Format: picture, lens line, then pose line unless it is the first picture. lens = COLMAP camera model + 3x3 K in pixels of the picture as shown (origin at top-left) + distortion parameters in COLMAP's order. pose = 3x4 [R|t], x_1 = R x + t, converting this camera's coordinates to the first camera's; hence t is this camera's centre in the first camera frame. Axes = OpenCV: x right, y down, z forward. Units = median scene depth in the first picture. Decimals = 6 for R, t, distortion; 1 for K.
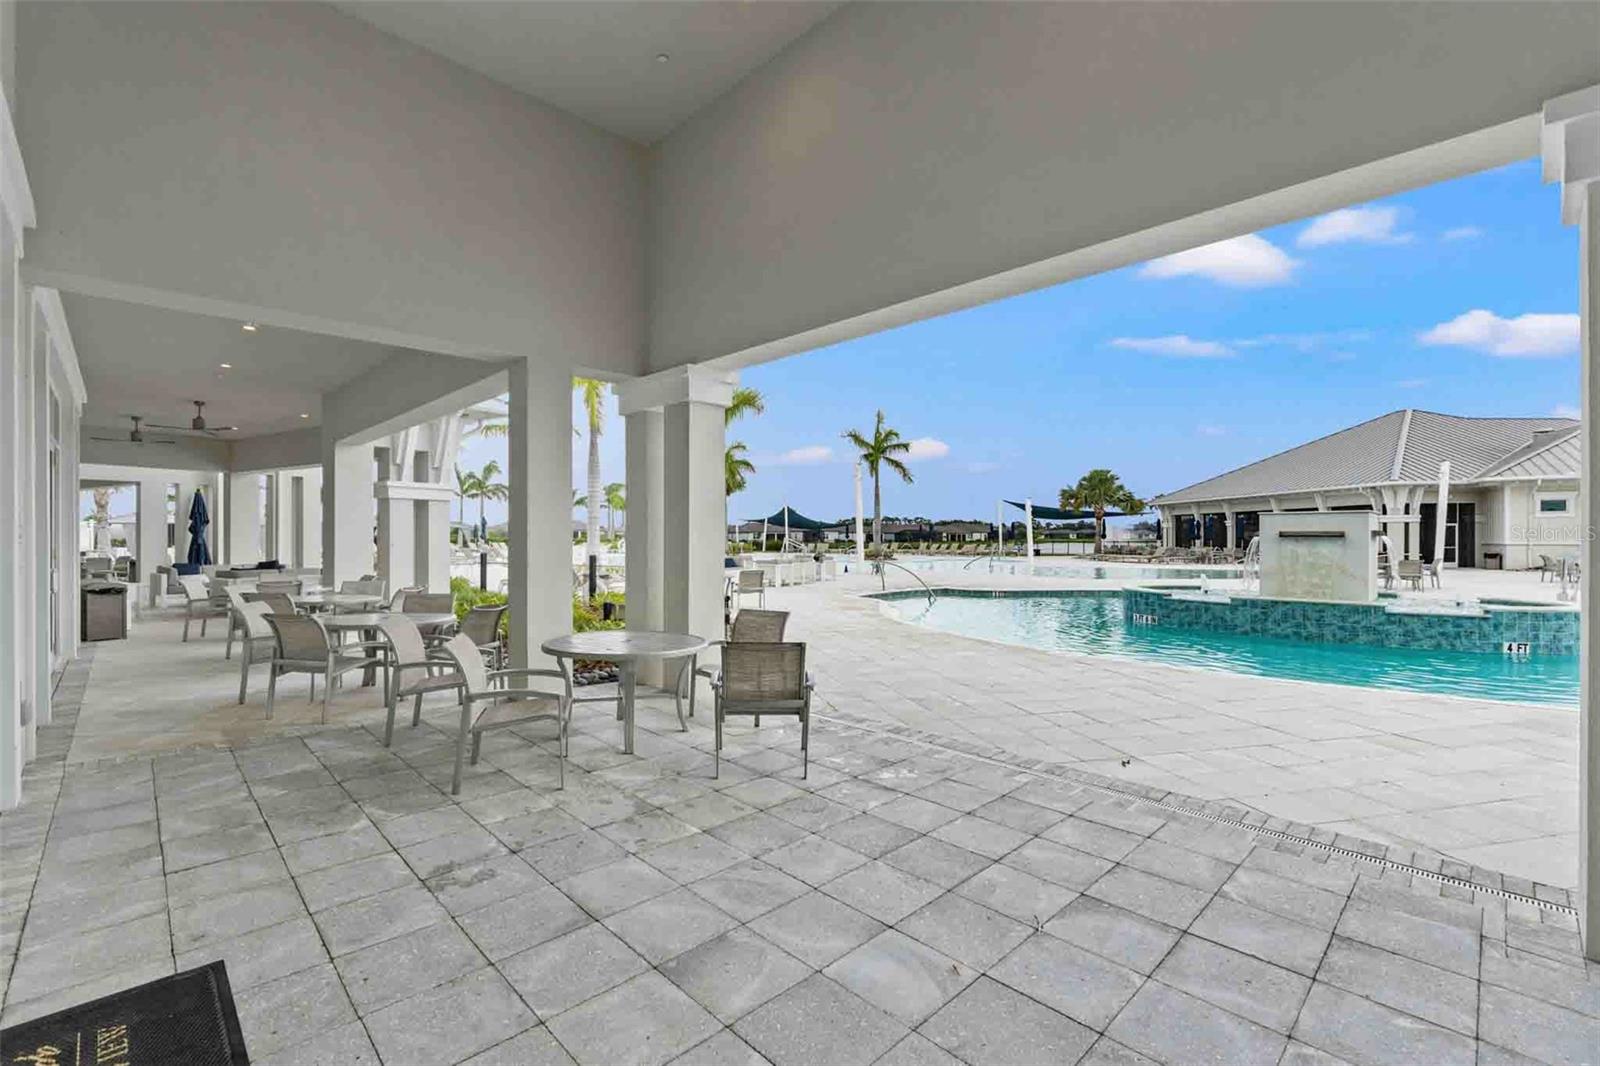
lens RADIAL K [[690.2, 0, 800.5], [0, 690.2, 545.7], [0, 0, 1]] dist [-0.002857, -0.000271]
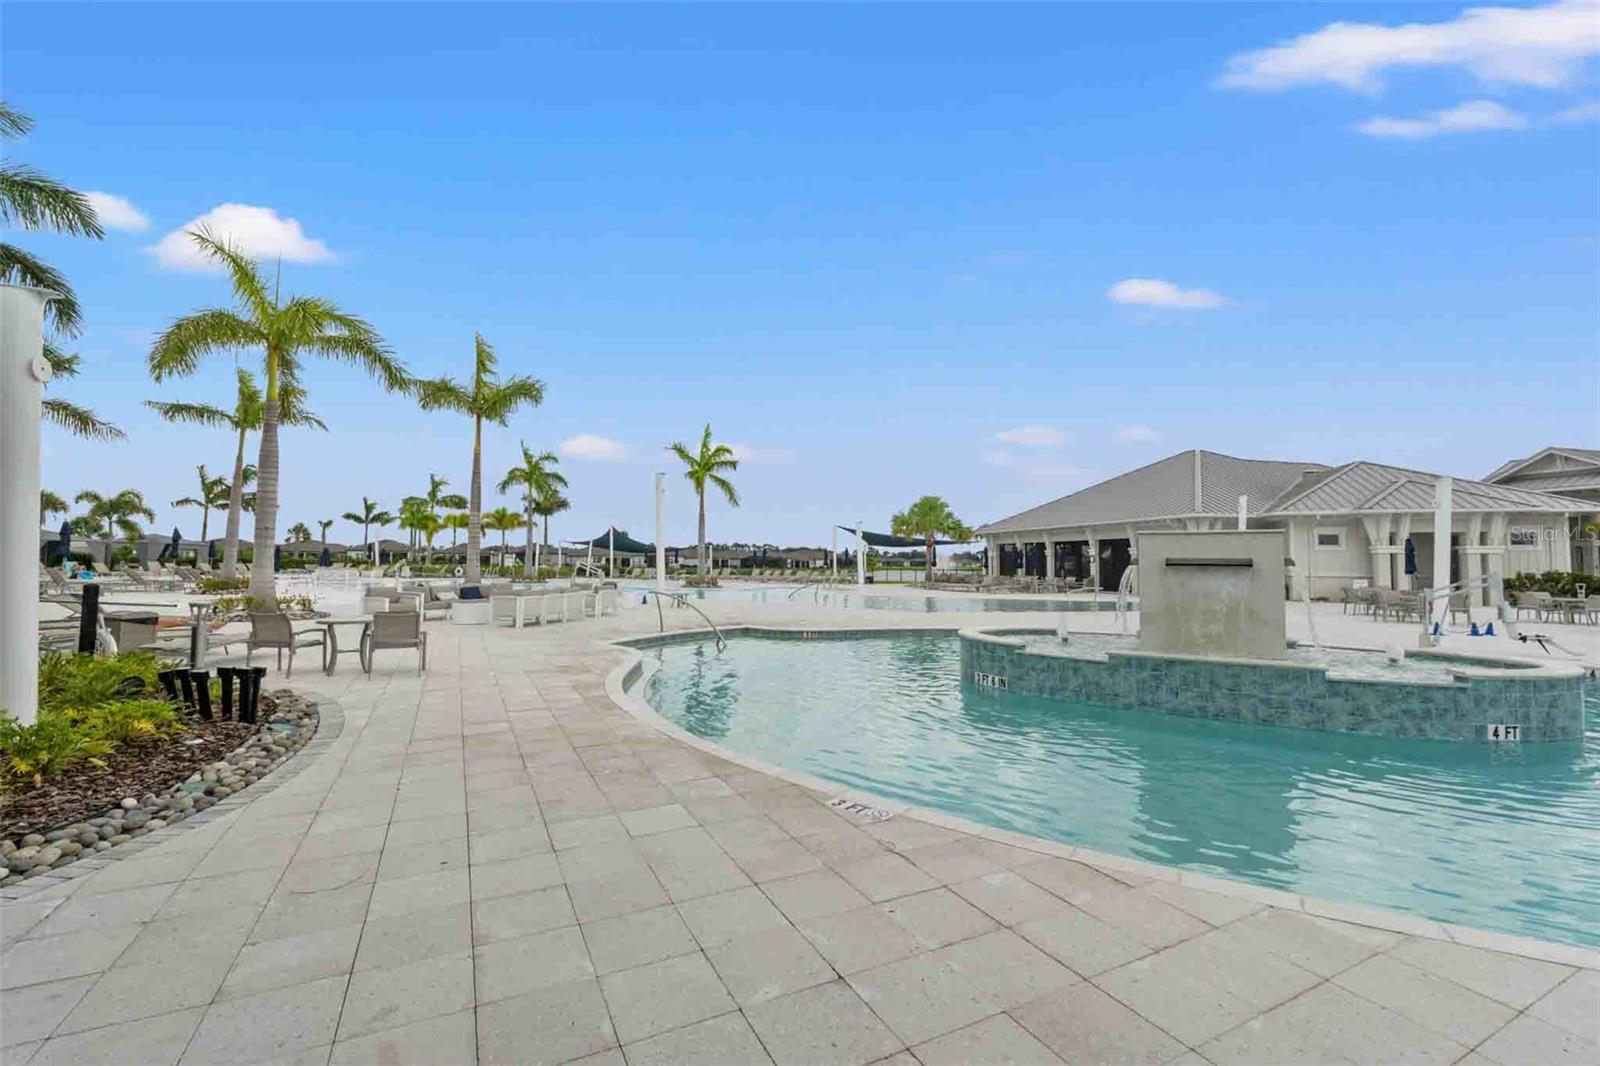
lens RADIAL K [[690.2, 0, 800.5], [0, 690.2, 545.7], [0, 0, 1]] dist [-0.002857, -0.000271]
pose [[0.975040, 0.017294, 0.221356, 0.056694], [-0.009045, 0.999228, -0.038228, -0.000991], [-0.221847, 0.035272, 0.974443, 0.131019]]
